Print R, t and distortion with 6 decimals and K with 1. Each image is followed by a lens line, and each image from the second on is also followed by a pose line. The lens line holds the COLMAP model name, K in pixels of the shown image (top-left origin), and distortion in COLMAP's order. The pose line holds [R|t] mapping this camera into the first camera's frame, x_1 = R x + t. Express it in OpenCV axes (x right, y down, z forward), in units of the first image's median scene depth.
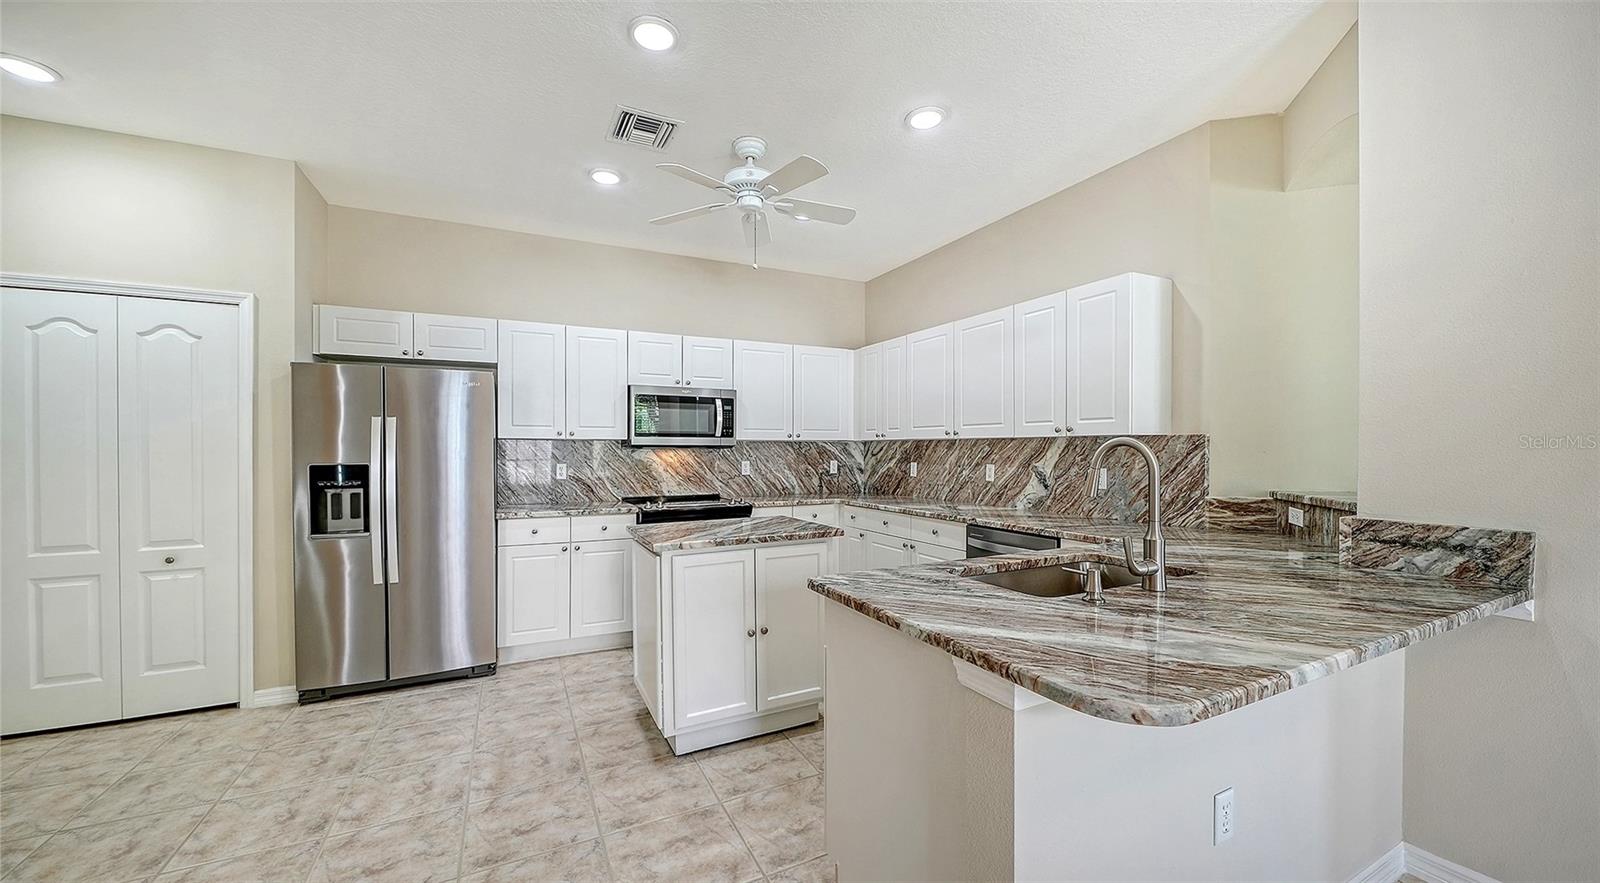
lens RADIAL K [[581.2, 0, 798.8], [0, 581.2, 453.2], [0, 0, 1]] dist [-0.002099, -0.000148]
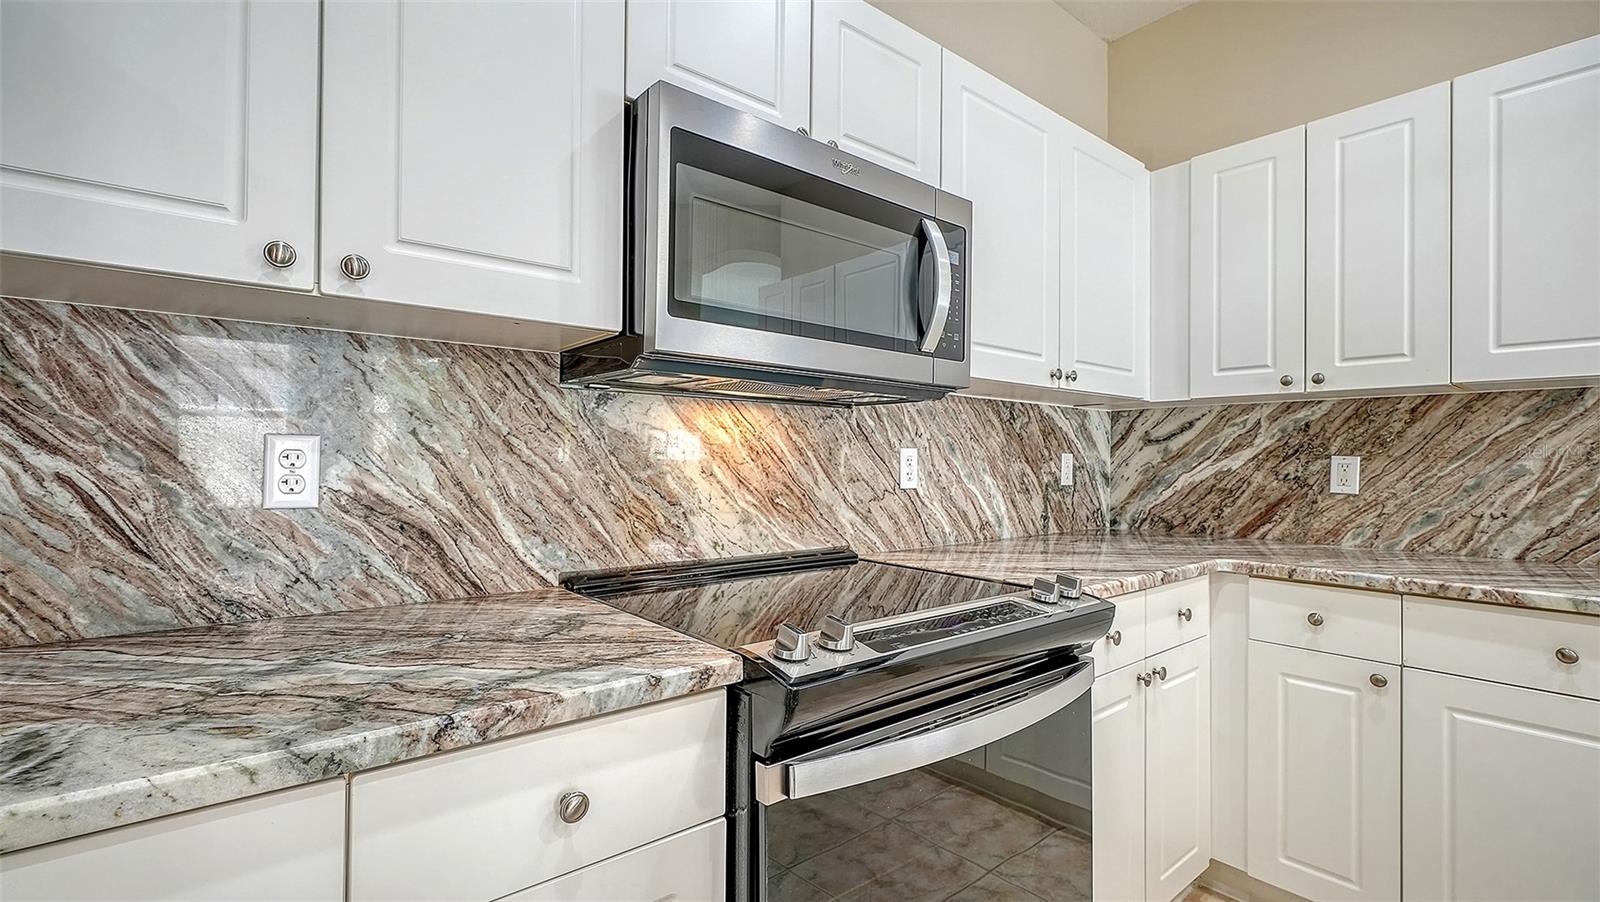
lens RADIAL K [[694.7, 0, 810.4], [0, 694.7, 457.8], [0, 0, 1]] dist [0.004592, 0.000121]
pose [[0.972351, 0.010968, 0.233267, -0.251769], [-0.008751, 0.999906, -0.010541, 0.024511], [-0.233360, 0.008208, 0.972356, 0.628515]]
